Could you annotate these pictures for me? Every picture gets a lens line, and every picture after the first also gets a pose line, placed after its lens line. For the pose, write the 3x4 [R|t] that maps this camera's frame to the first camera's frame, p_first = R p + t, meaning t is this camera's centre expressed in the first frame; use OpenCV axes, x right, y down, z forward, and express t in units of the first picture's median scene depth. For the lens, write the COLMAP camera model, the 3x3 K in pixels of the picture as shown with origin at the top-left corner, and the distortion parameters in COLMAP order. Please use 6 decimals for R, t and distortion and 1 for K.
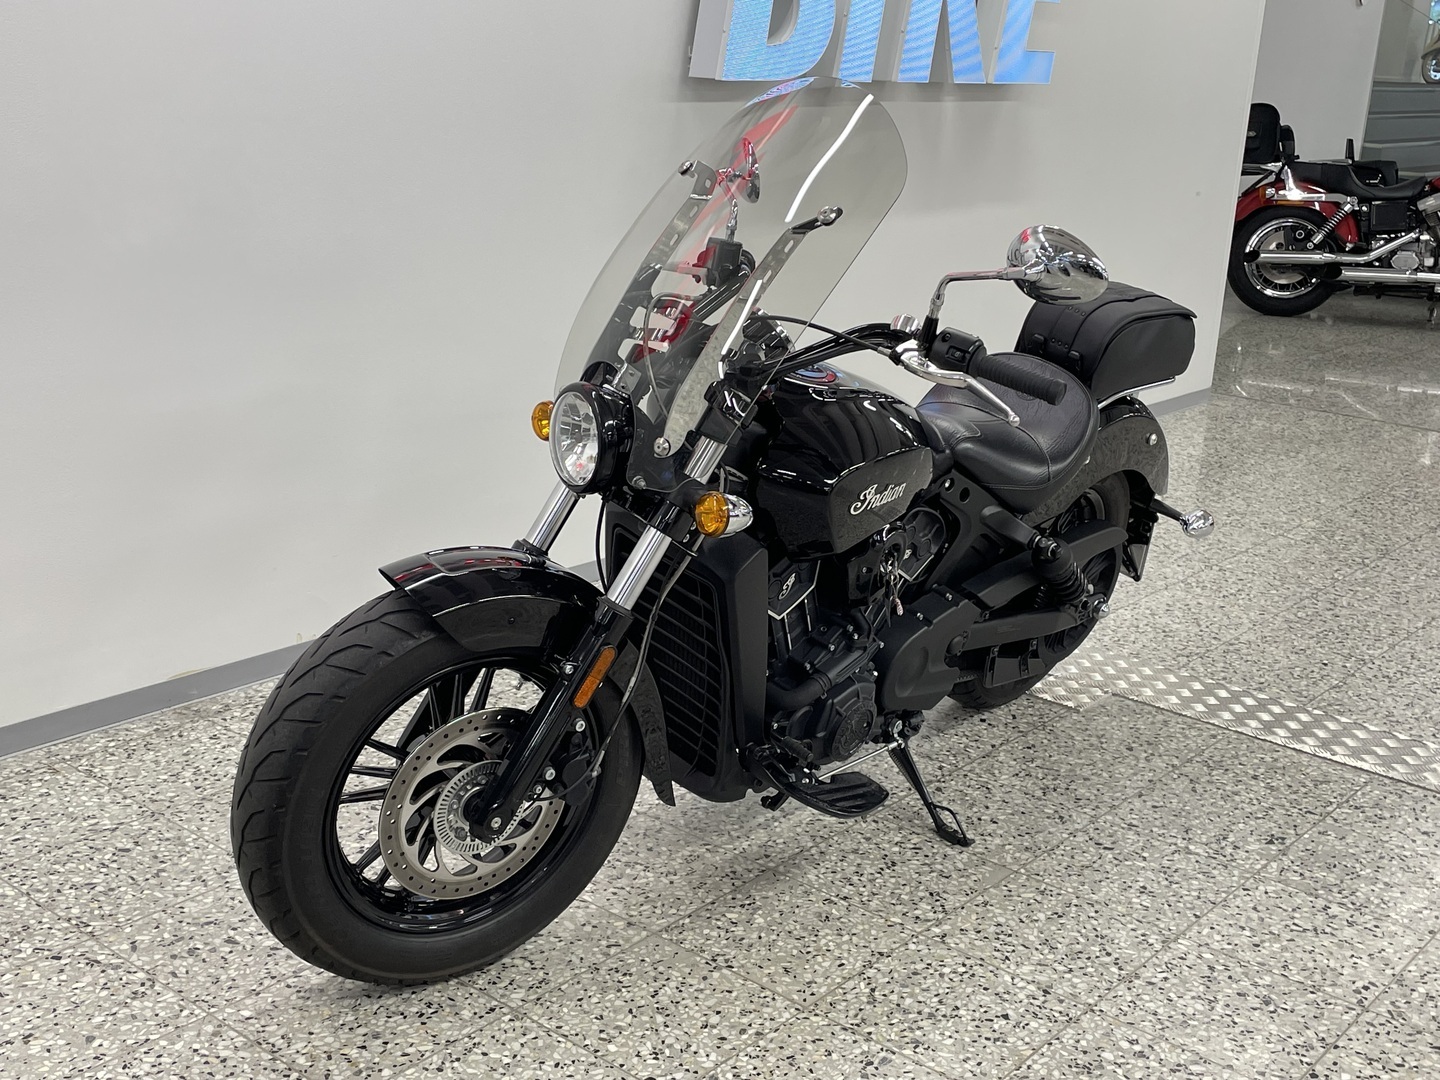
lens RADIAL K [[1681.7, 0, 720.0], [0, 1681.7, 540.0], [0, 0, 1]] dist [0.092440, -0.157529]
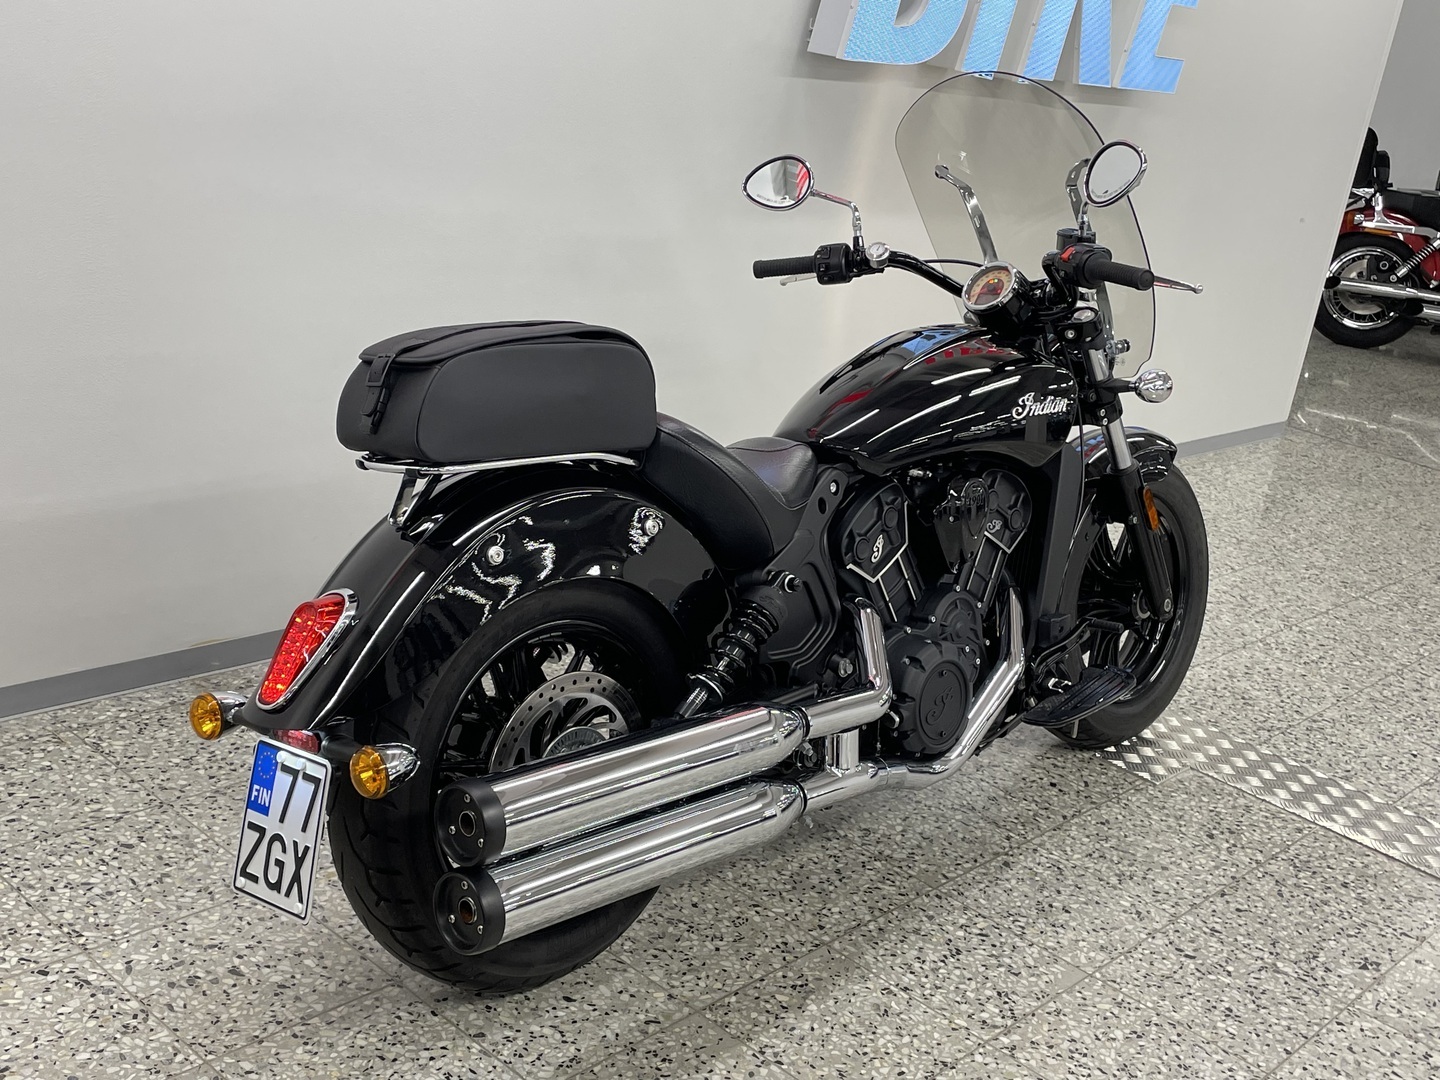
lens RADIAL K [[1673.4, 0, 720.0], [0, 1673.4, 540.0], [0, 0, 1]] dist [0.083997, -0.129052]
pose [[0.993861, 0.110601, -0.002850, -0.048086], [-0.110452, 0.993355, 0.032355, -0.045513], [0.006410, -0.031841, 0.999472, 0.095869]]
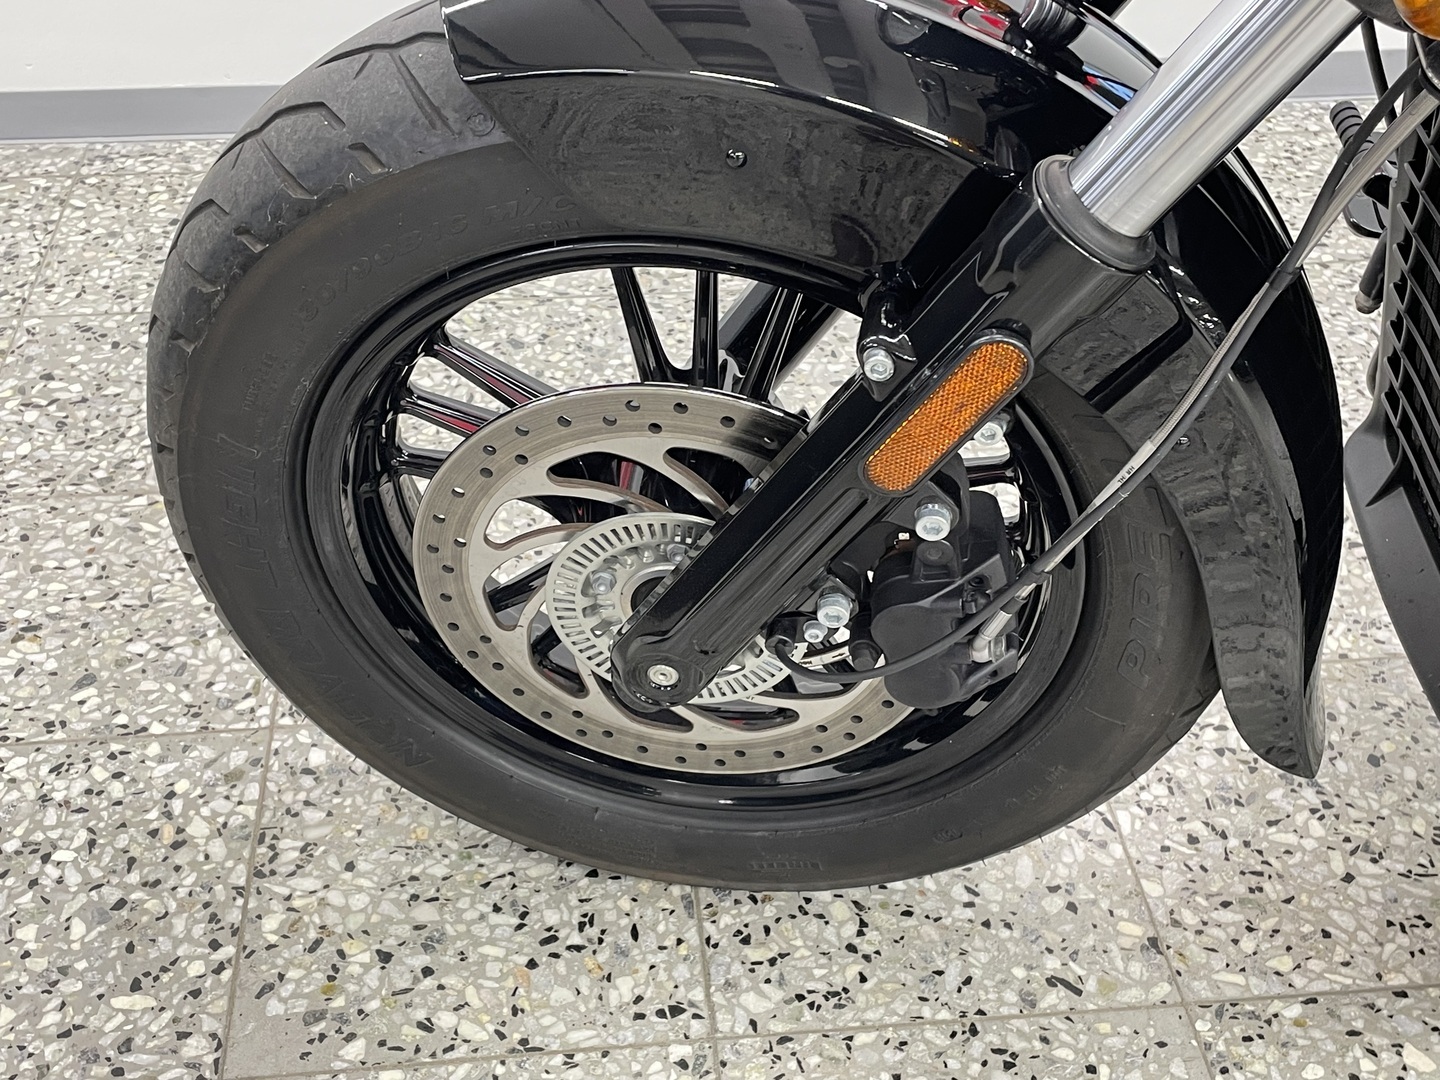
lens RADIAL K [[1681.7, 0, 720.0], [0, 1681.7, 540.0], [0, 0, 1]] dist [0.092440, -0.157529]
pose [[0.713119, 0.406759, -0.570972, 0.063248], [-0.176916, 0.892517, 0.414867, -0.013665], [0.678353, -0.194835, 0.708432, 0.607329]]
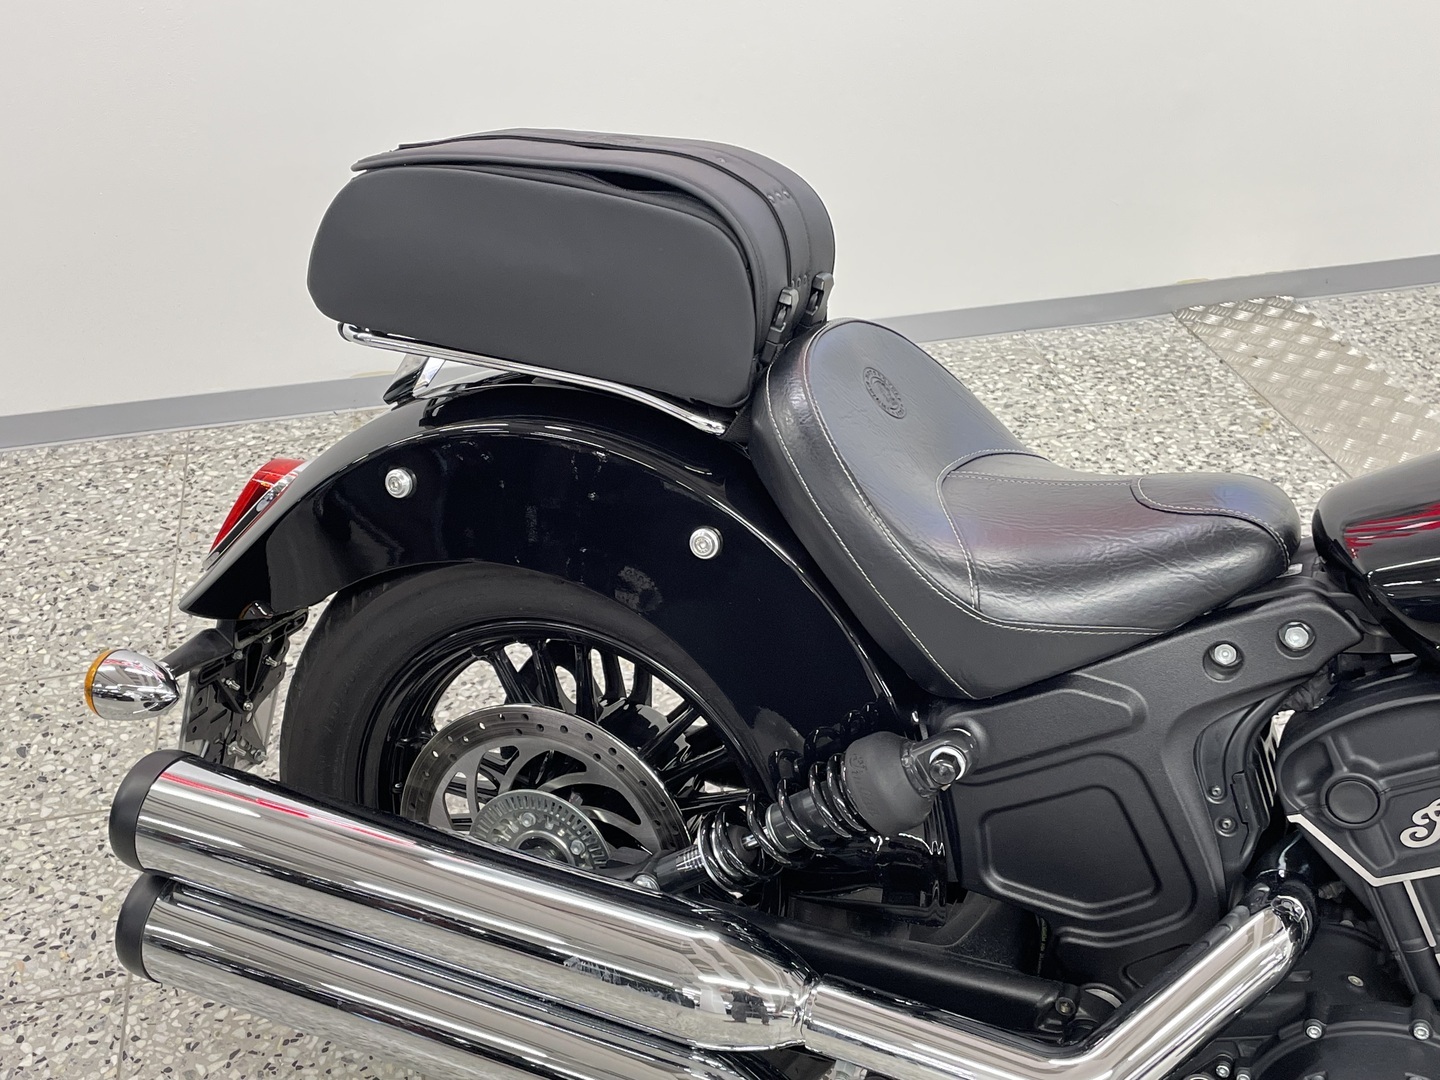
lens RADIAL K [[1681.7, 0, 720.0], [0, 1681.7, 540.0], [0, 0, 1]] dist [0.092440, -0.157529]
pose [[0.779424, 0.265990, -0.567228, 0.379146], [-0.110977, 0.949697, 0.292848, -0.129349], [0.616589, -0.165303, 0.769735, 0.523175]]
